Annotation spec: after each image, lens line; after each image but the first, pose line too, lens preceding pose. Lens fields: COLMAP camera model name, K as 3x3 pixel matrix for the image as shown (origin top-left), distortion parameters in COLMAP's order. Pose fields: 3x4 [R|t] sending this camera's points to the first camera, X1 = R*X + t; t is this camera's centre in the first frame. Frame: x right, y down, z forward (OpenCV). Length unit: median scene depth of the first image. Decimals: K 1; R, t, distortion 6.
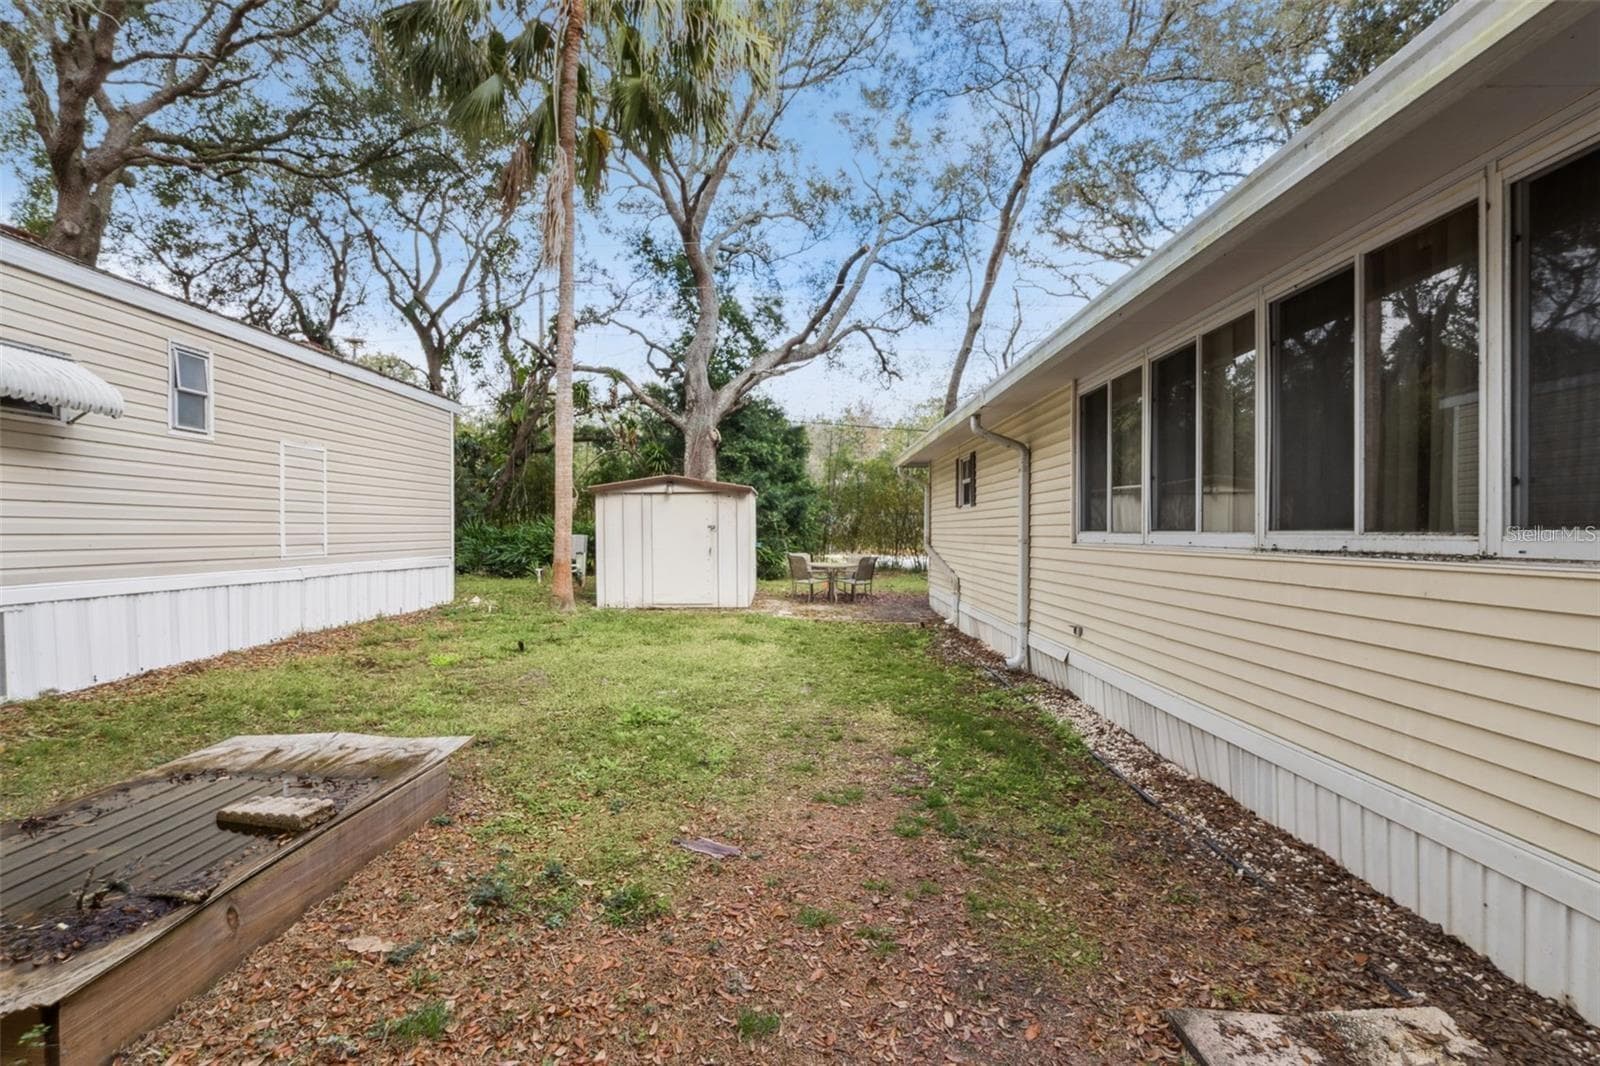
lens RADIAL K [[766.0, 0, 802.1], [0, 766.0, 537.6], [0, 0, 1]] dist [-0.021310, 0.007062]
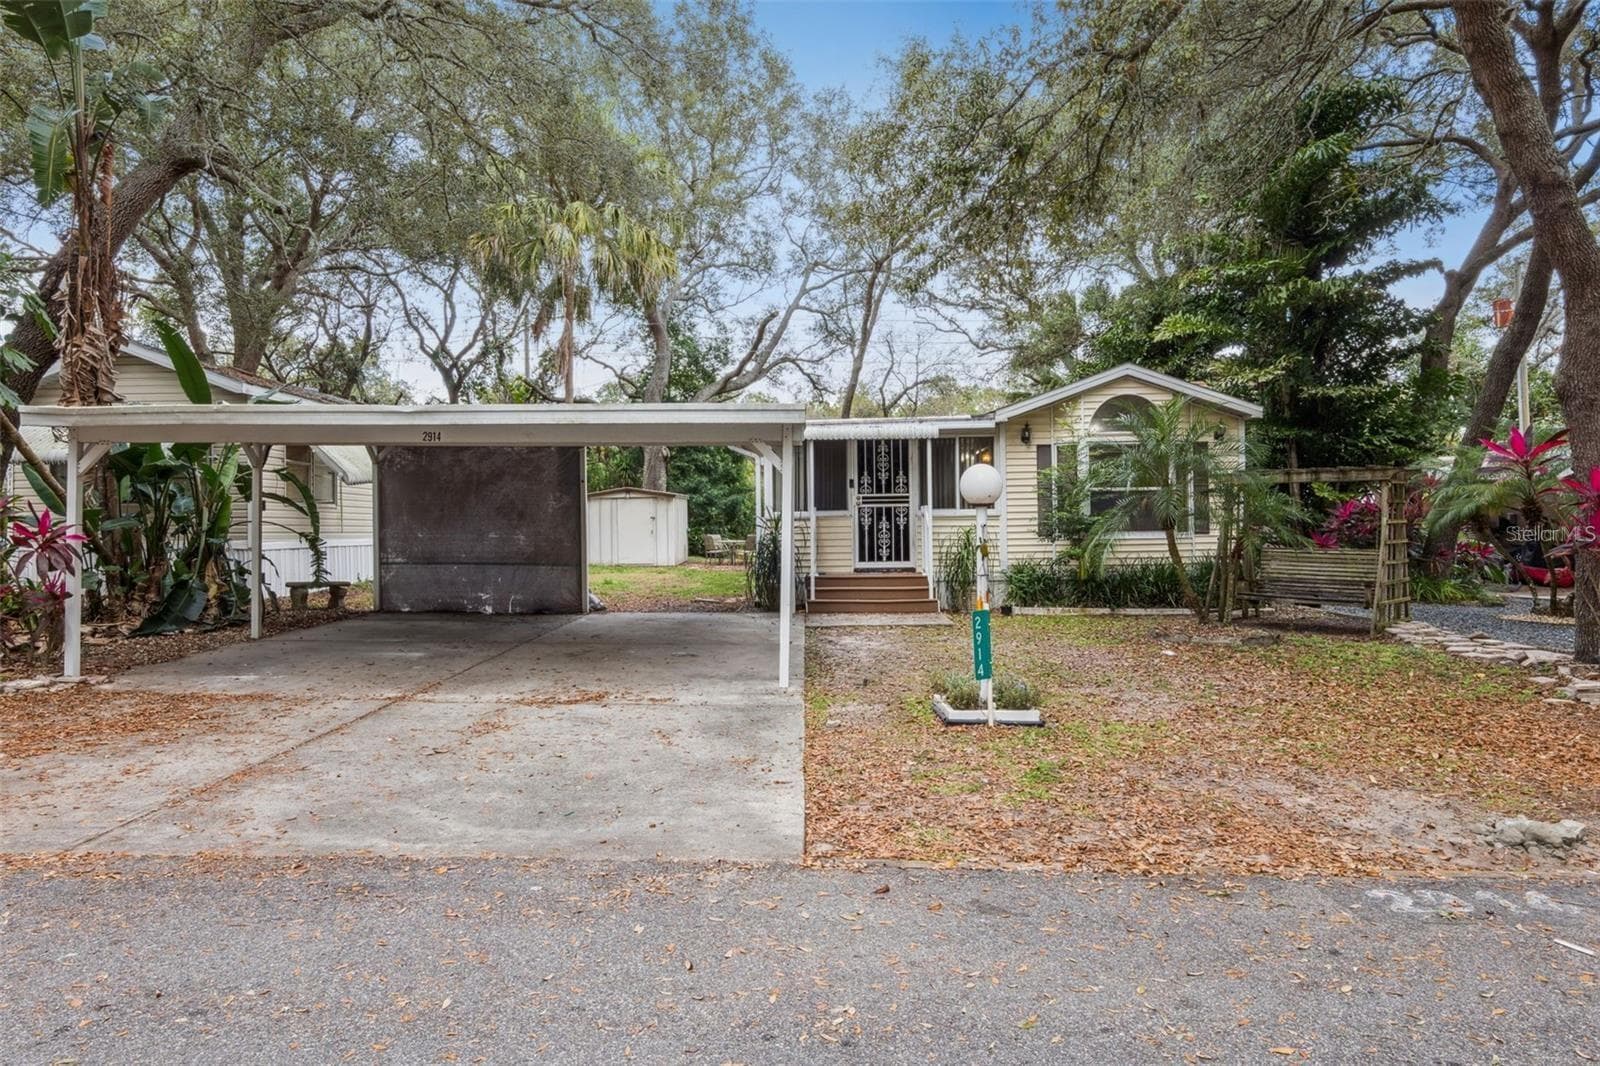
lens RADIAL K [[959.2, 0, 806.3], [0, 959.2, 530.4], [0, 0, 1]] dist [0.008181, 0.000608]
pose [[0.999780, -0.010134, -0.018348, 0.516542], [0.010033, 0.999934, -0.005598, 0.059129], [0.018403, 0.005413, 0.999816, -2.210785]]
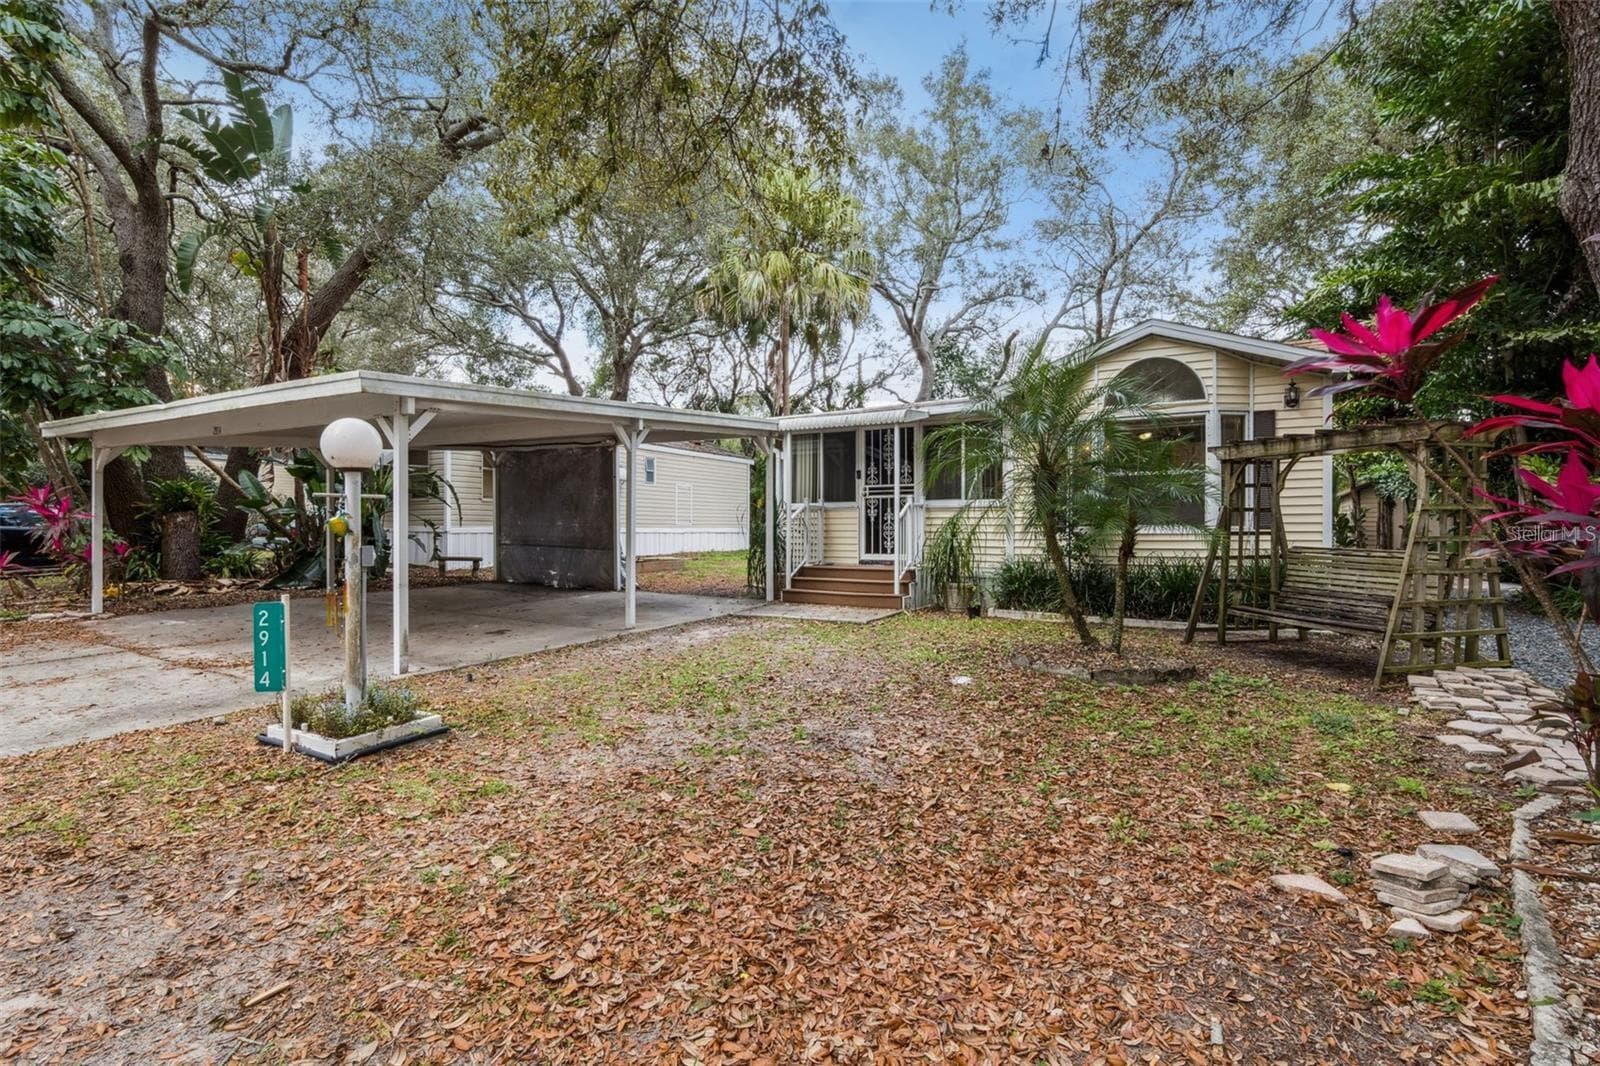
lens RADIAL K [[745.0, 0, 803.8], [0, 745.0, 524.2], [0, 0, 1]] dist [-0.009102, 0.000628]
pose [[0.870329, -0.002792, -0.492463, 1.376475], [-0.005700, 0.999860, -0.015743, 0.082746], [0.492438, 0.016508, 0.870191, -1.497430]]
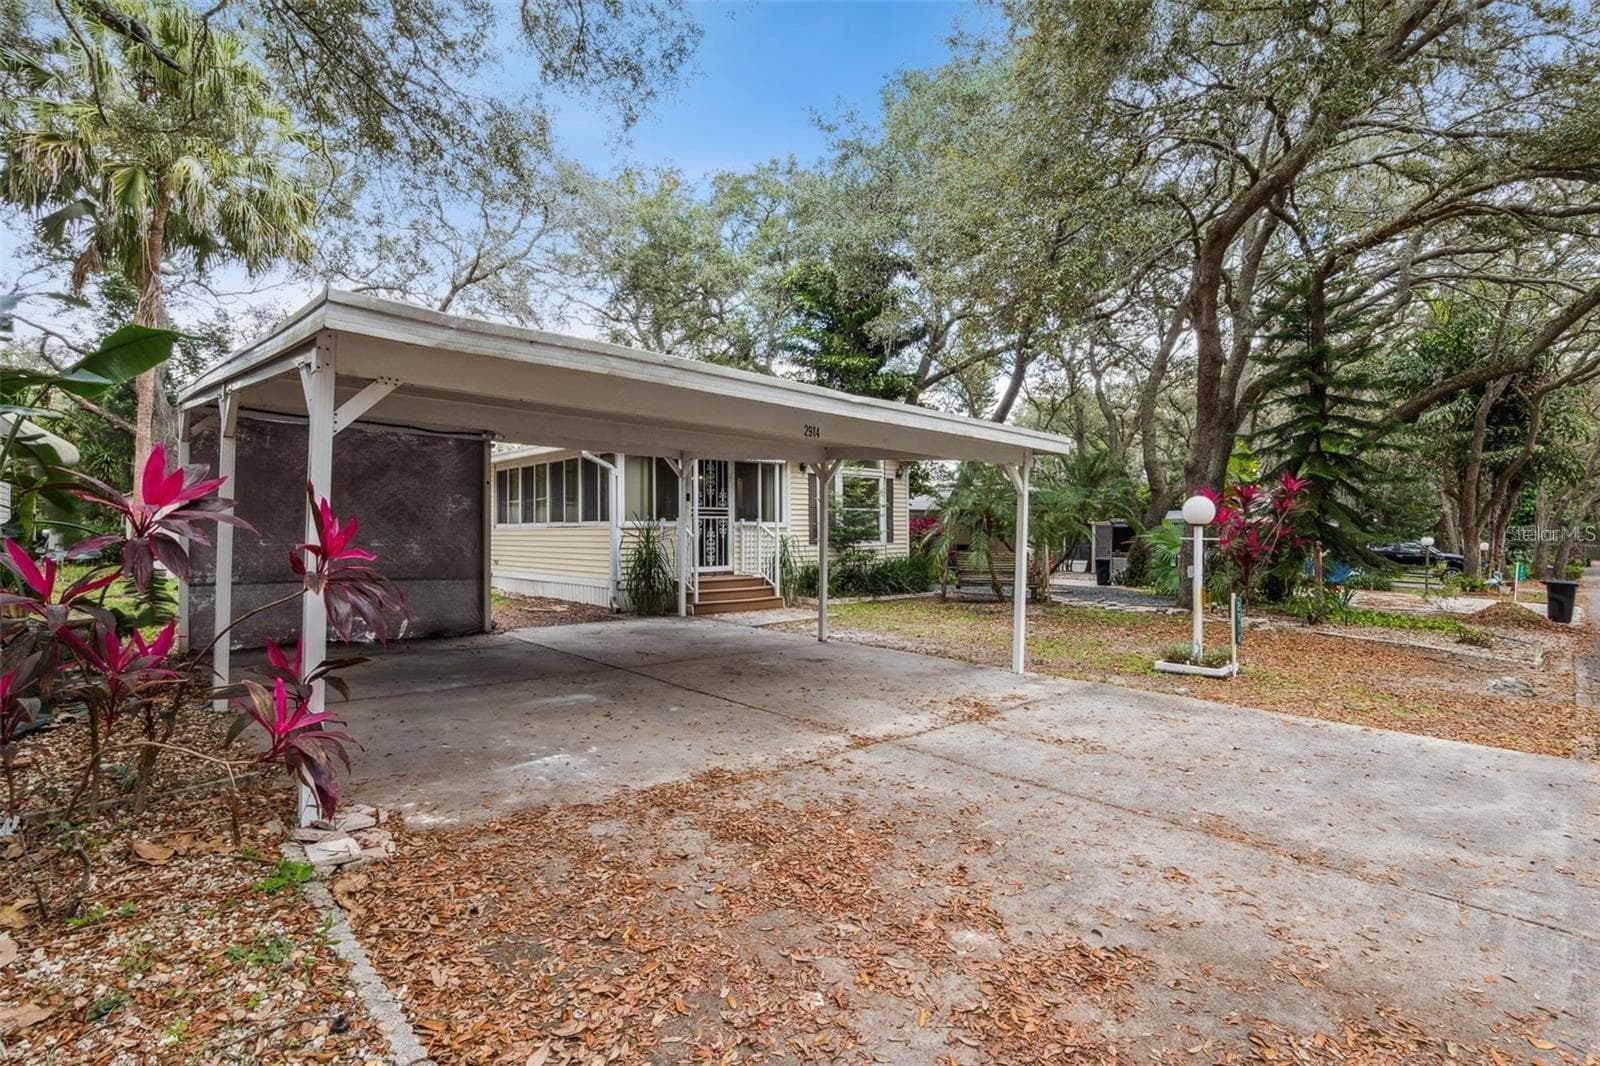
lens RADIAL K [[745.0, 0, 803.8], [0, 745.0, 524.2], [0, 0, 1]] dist [-0.009102, 0.000628]
pose [[0.726993, 0.006770, 0.686611, -0.602664], [0.006826, 0.999831, -0.017087, 0.043090], [-0.686611, 0.017109, 0.726824, -1.553152]]
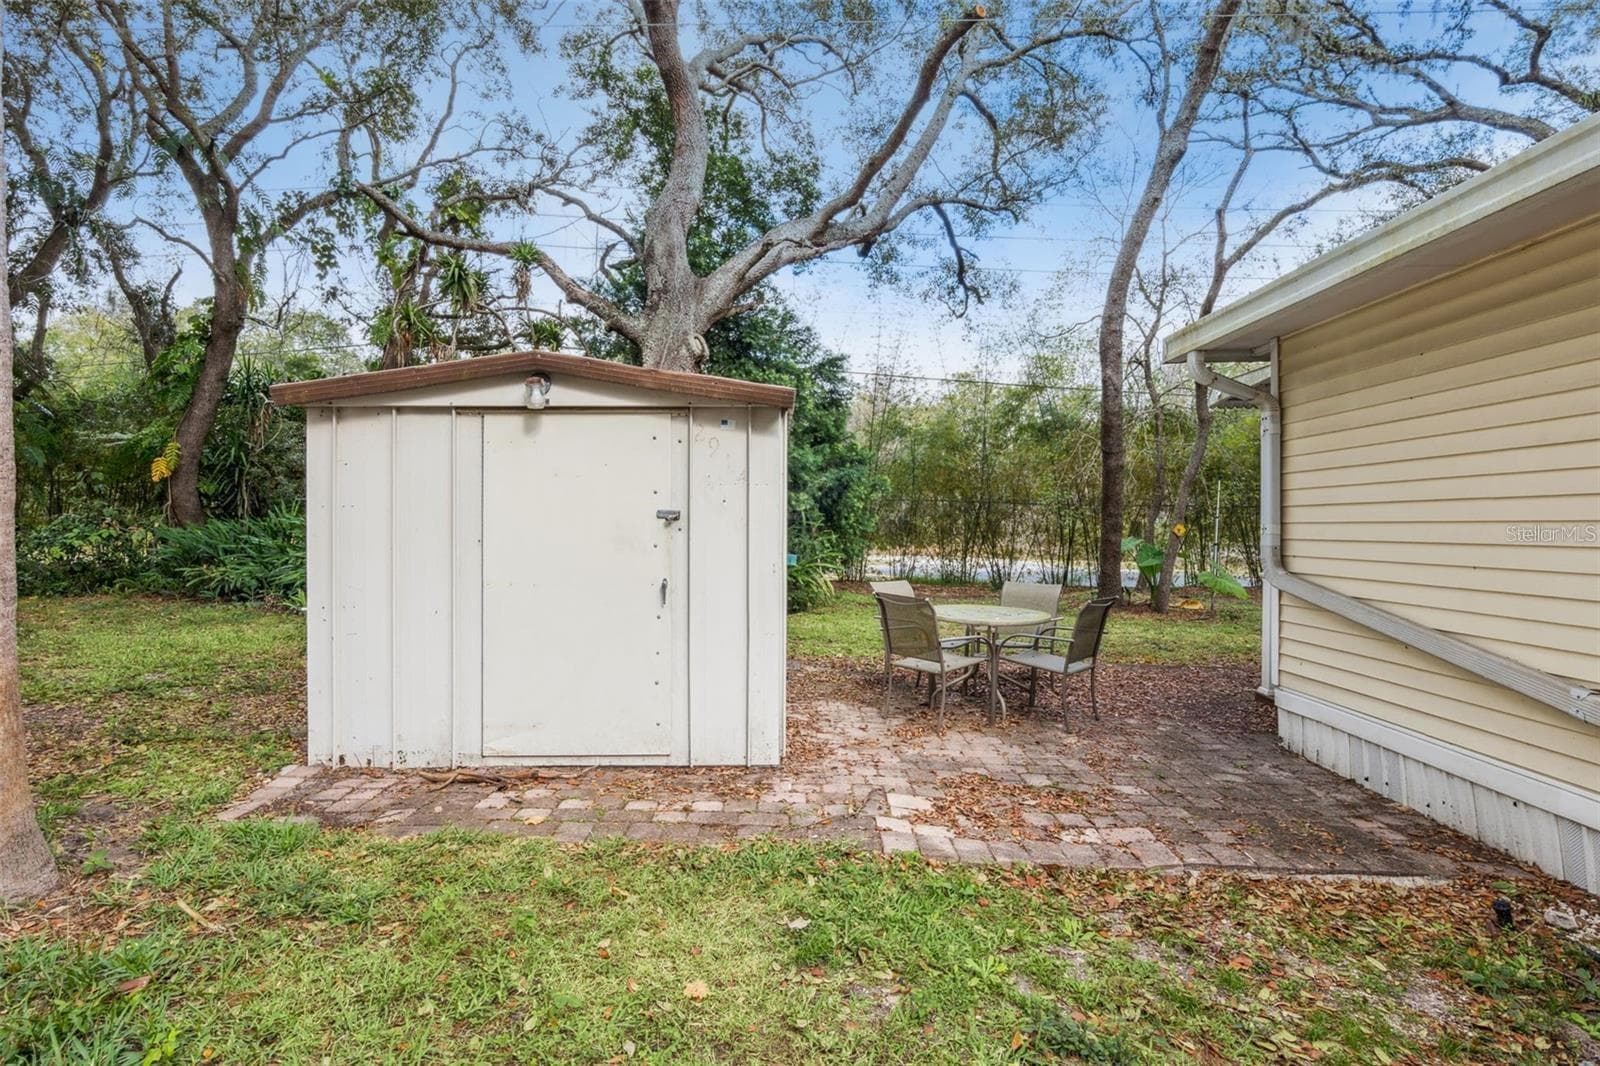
lens RADIAL K [[824.8, 0, 795.8], [0, 824.8, 517.5], [0, 0, 1]] dist [0.009297, -0.000570]
pose [[0.999965, 0.004540, -0.007093, -0.123160], [-0.004666, 0.999831, -0.017757, -0.014333], [0.007011, 0.017789, 0.999817, 1.278566]]
